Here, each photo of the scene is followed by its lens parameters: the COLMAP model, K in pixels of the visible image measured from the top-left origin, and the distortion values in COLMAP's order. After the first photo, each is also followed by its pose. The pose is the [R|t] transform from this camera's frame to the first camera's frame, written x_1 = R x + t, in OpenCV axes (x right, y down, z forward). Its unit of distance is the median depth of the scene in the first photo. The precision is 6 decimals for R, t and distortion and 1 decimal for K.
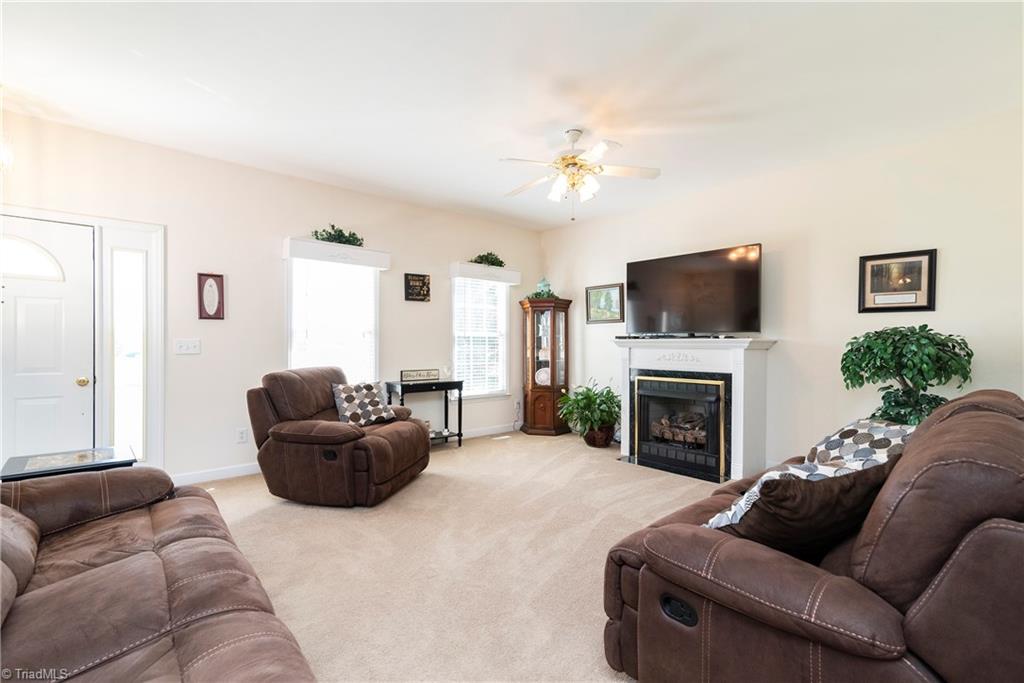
lens RADIAL K [[463.9, 0, 510.0], [0, 463.9, 337.1], [0, 0, 1]] dist [0.001792, 0.000082]
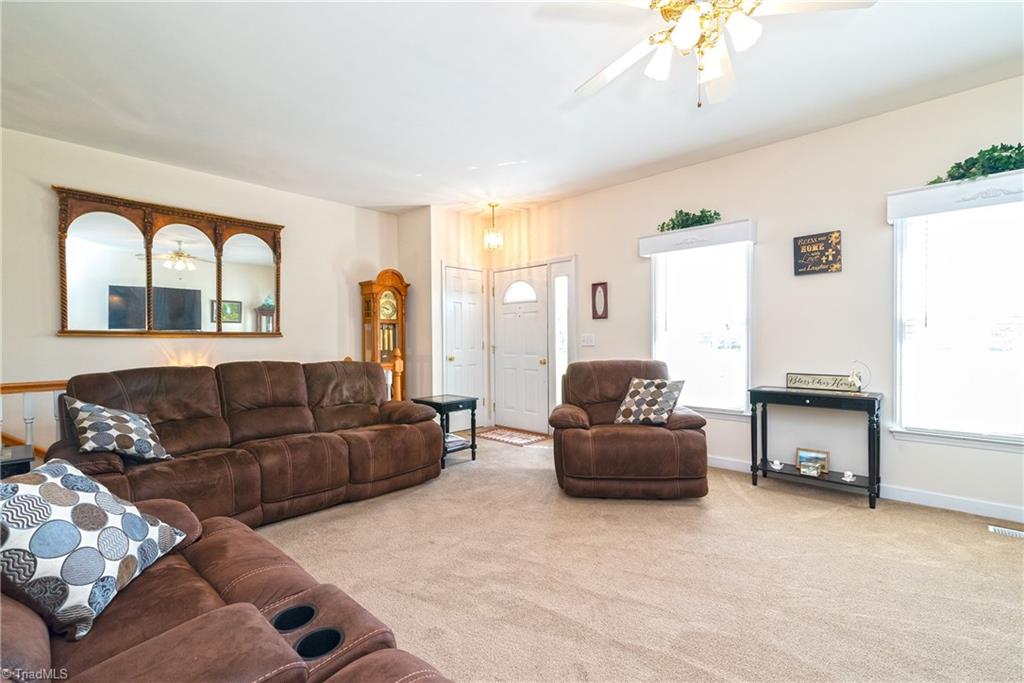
lens RADIAL K [[463.9, 0, 510.9], [0, 463.9, 349.0], [0, 0, 1]] dist [0.001792, 0.000082]
pose [[0.072565, 0.022641, -0.997107, 0.460086], [0.025406, 0.999376, 0.024541, 0.005316], [0.997040, -0.027113, 0.071944, 0.506770]]
